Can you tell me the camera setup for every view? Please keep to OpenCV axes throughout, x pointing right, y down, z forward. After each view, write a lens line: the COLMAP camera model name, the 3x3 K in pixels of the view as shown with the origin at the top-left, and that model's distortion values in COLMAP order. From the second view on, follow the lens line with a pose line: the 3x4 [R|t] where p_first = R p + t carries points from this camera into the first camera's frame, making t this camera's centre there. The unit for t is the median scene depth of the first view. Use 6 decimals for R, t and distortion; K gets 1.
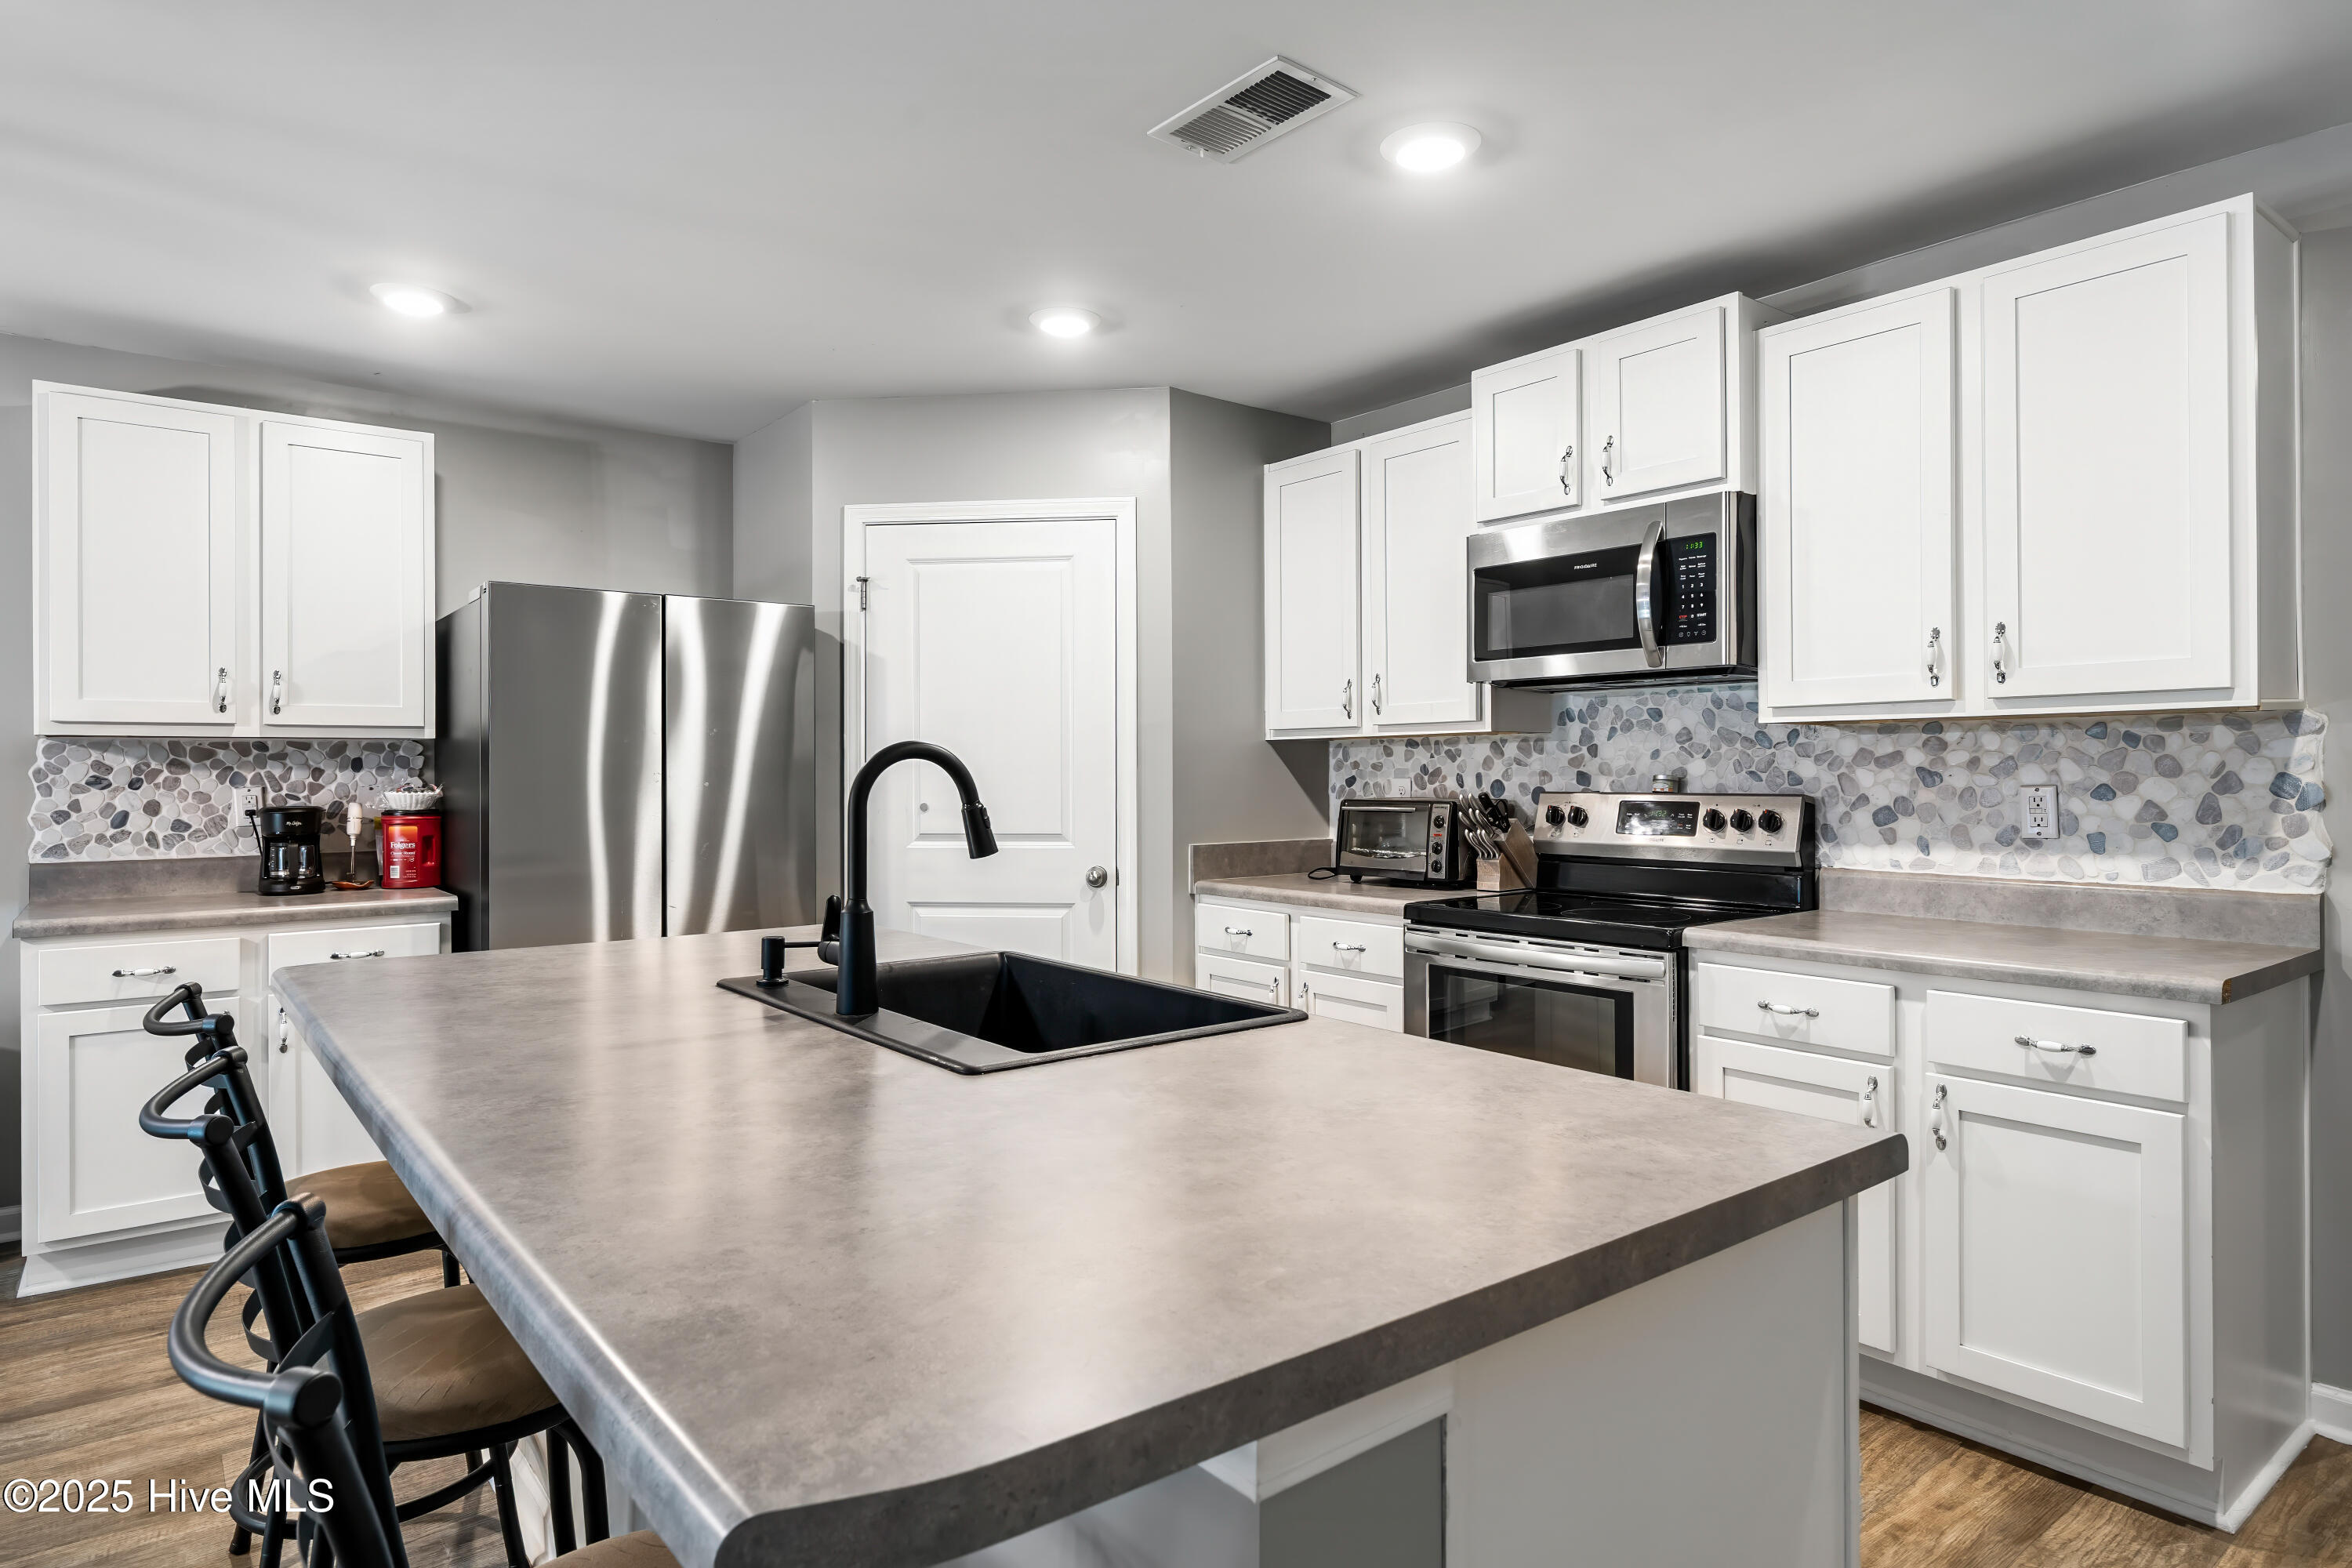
lens RADIAL K [[1333.2, 0, 1160.5], [0, 1333.2, 767.6], [0, 0, 1]] dist [0.003510, 0.001468]
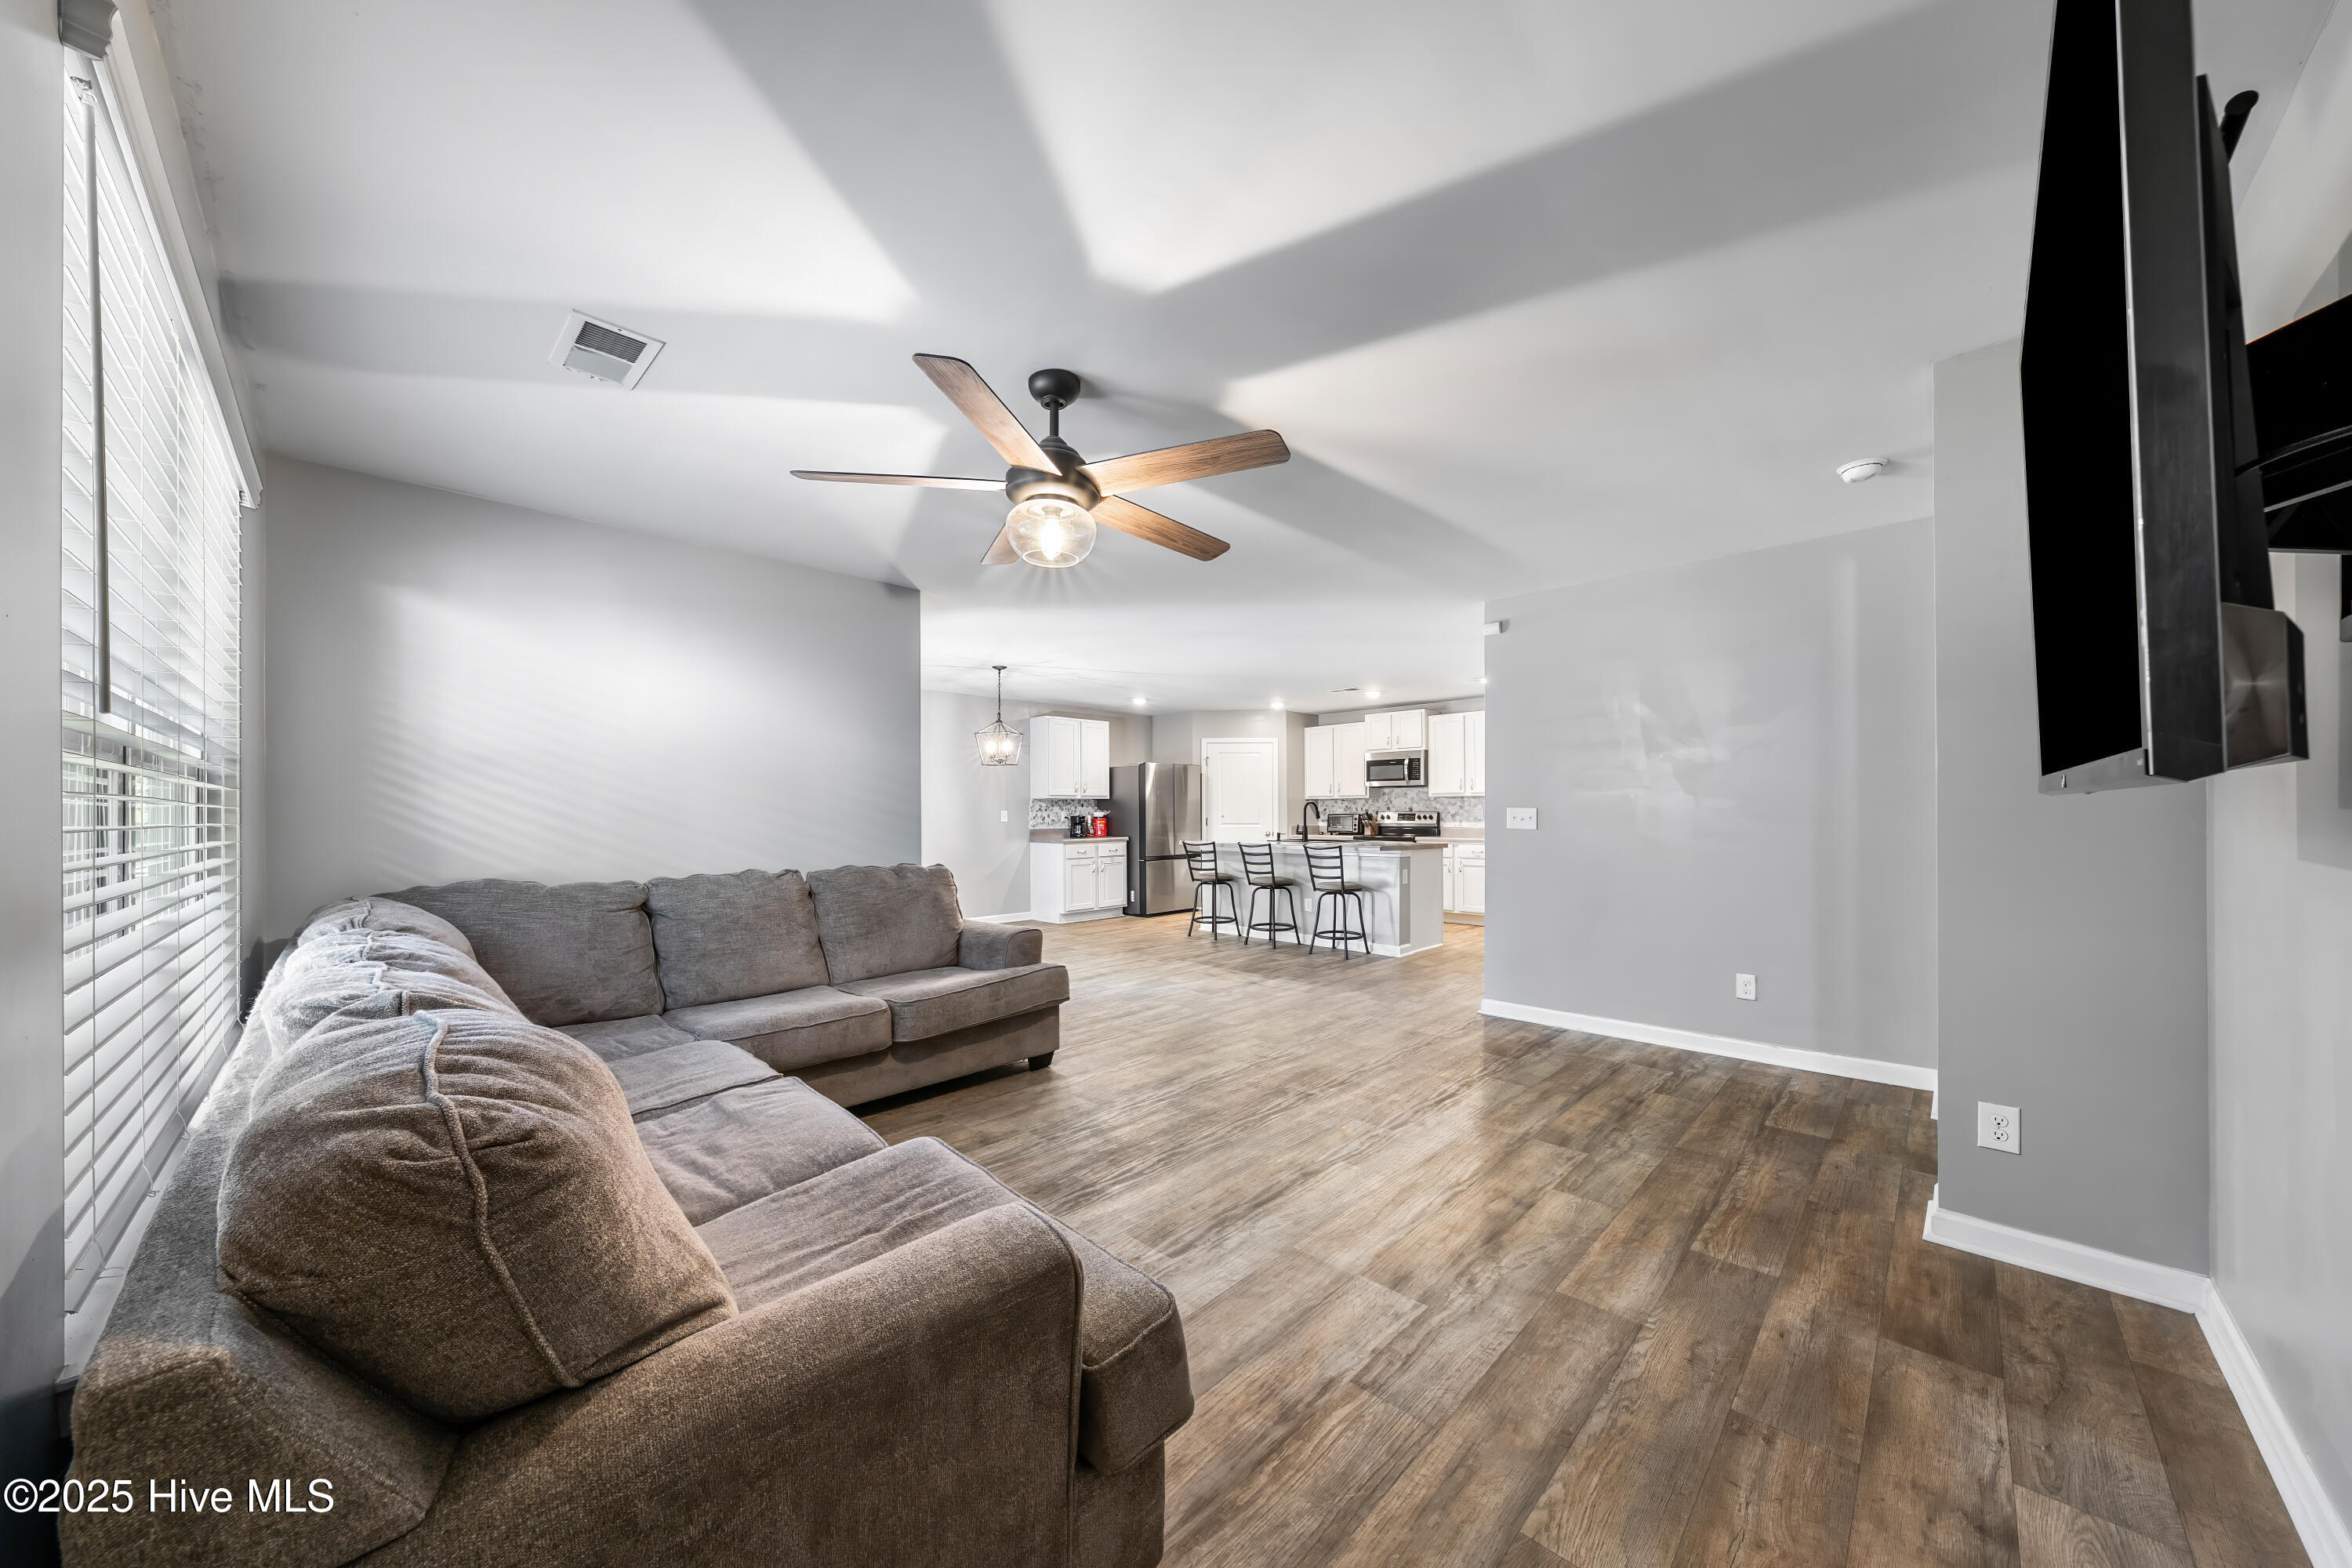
lens RADIAL K [[804.3, 0, 1167.6], [0, 804.3, 813.2], [0, 0, 1]] dist [-0.009397, 0.002200]
pose [[0.991777, -0.001523, 0.127967, -0.735053], [0.000894, 0.999987, 0.004974, 0.010628], [-0.127973, -0.004819, 0.991766, -1.506916]]
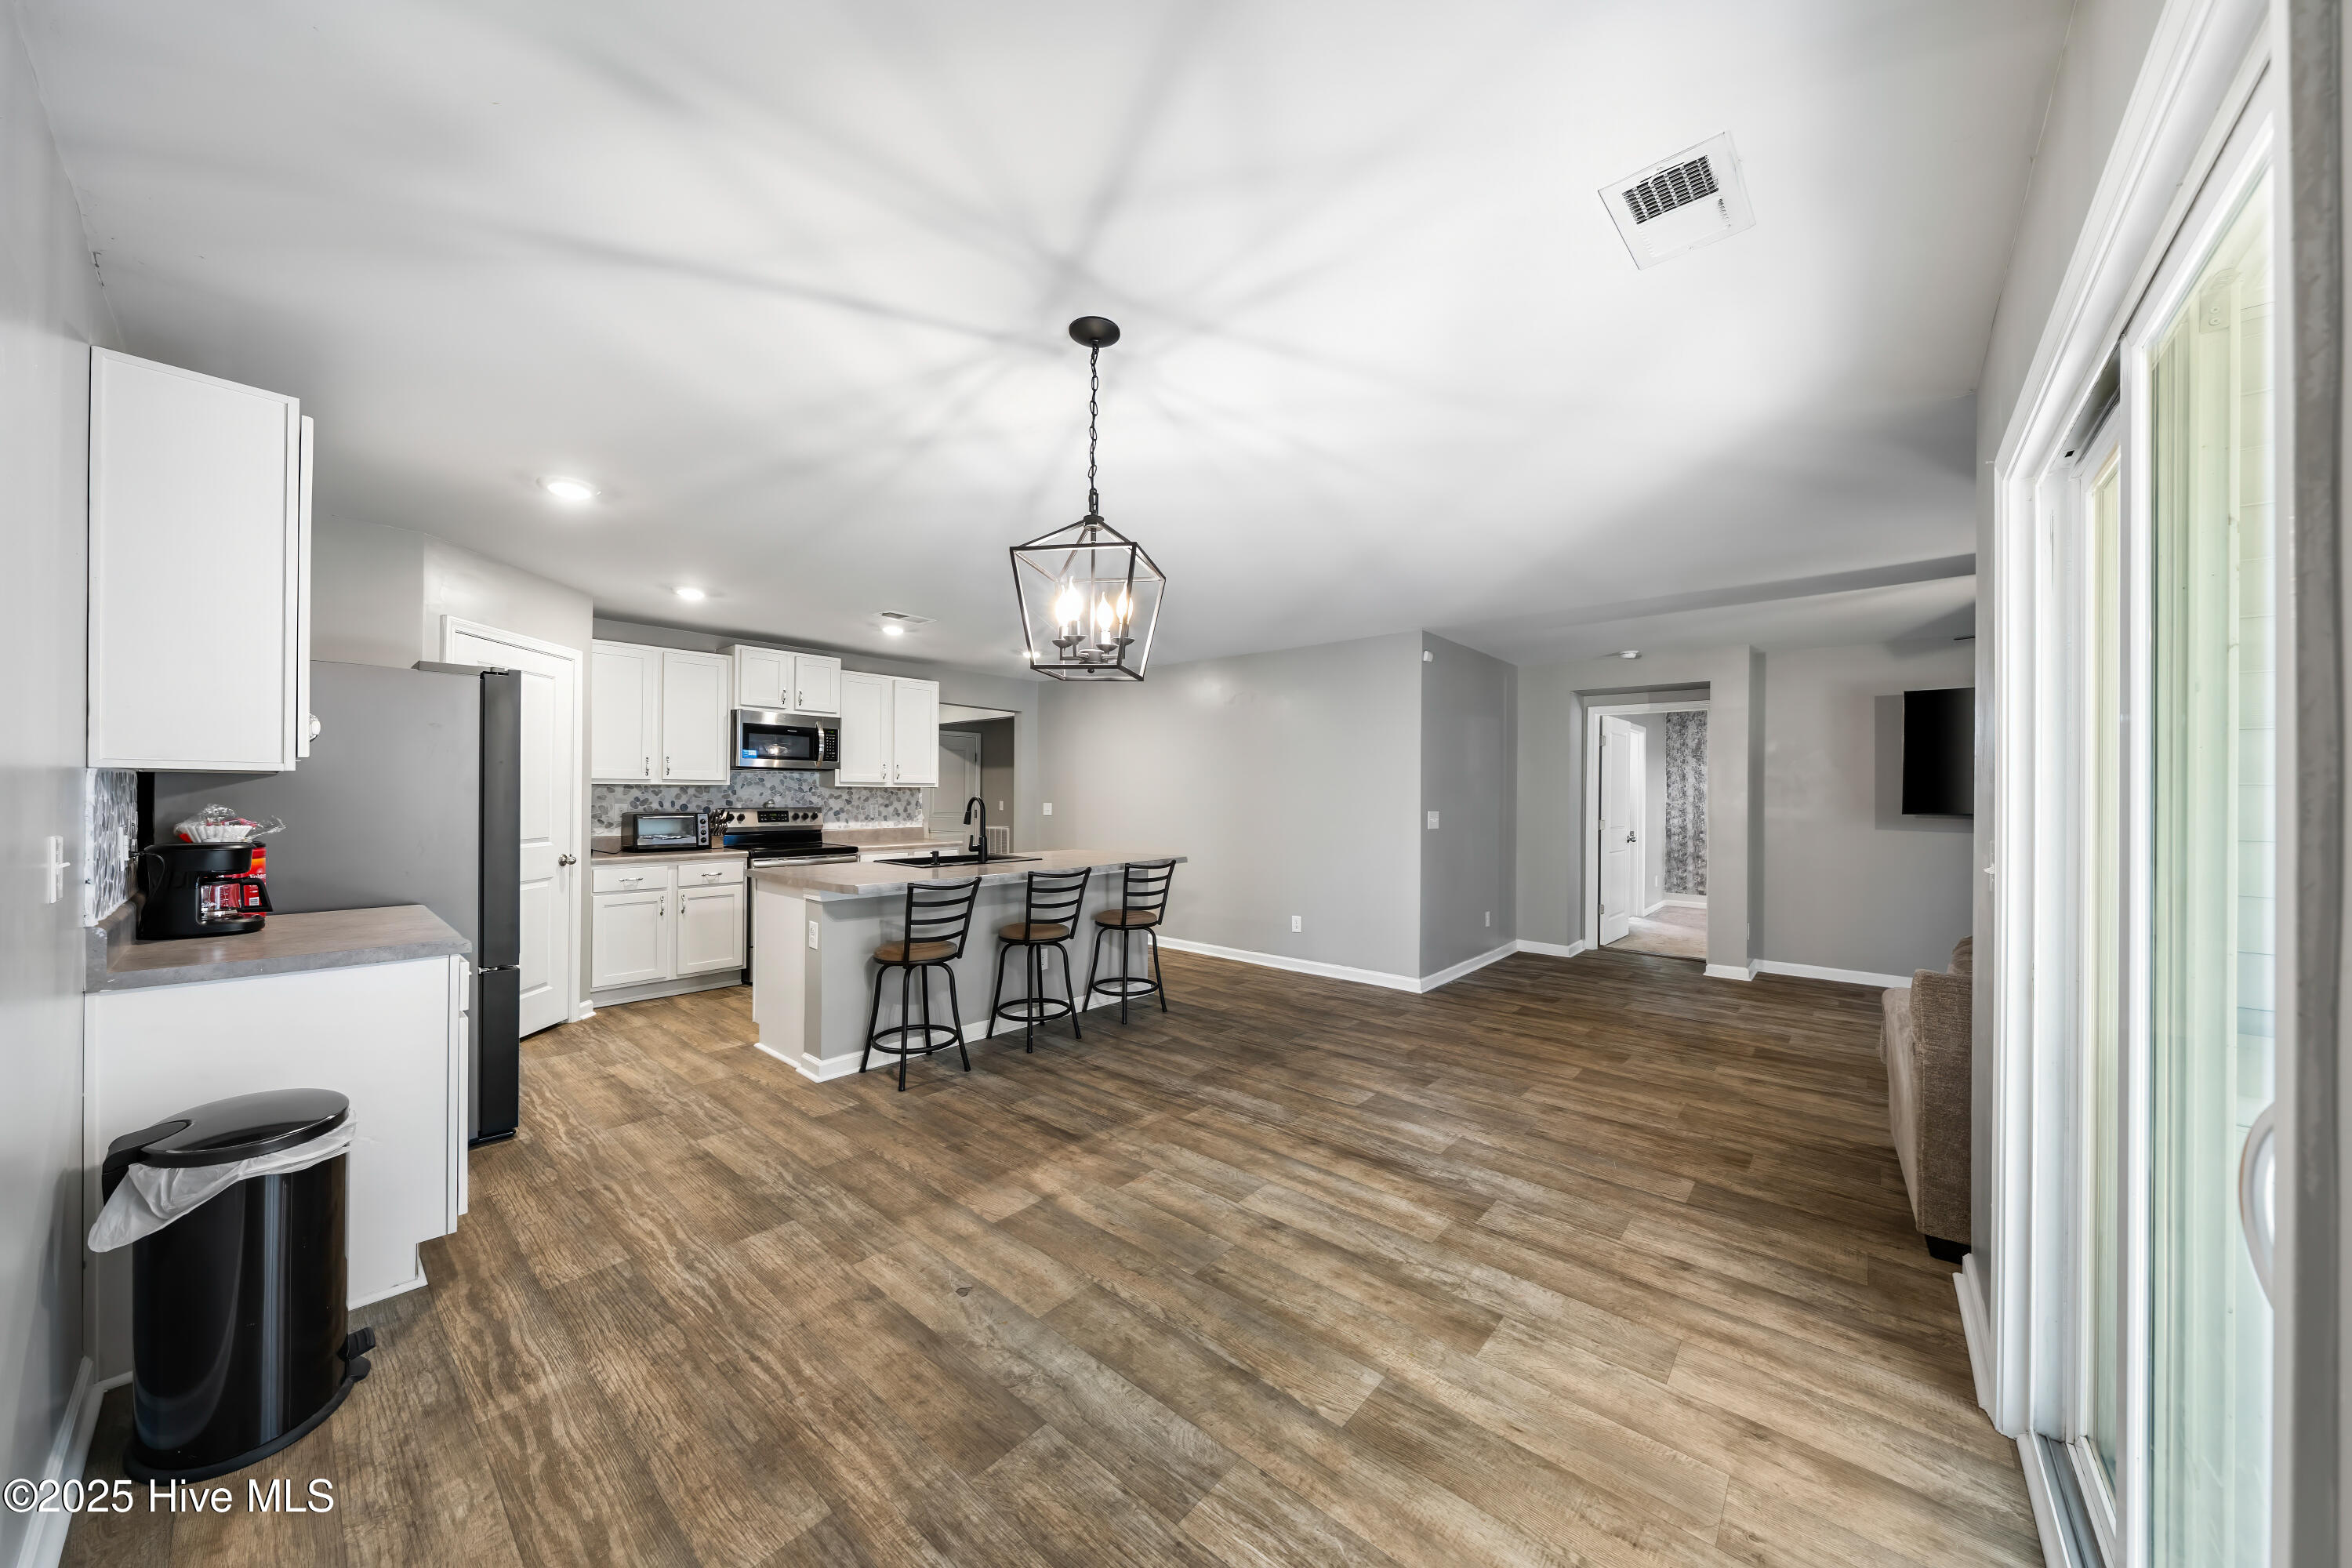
lens RADIAL K [[804.3, 0, 1181.6], [0, 804.3, 796.0], [0, 0, 1]] dist [-0.009397, 0.002200]
pose [[-0.202199, 0.000297, 0.979344, -1.424619], [-0.010511, 0.999942, -0.002473, -0.010856], [-0.979288, -0.010794, -0.202184, 0.464166]]
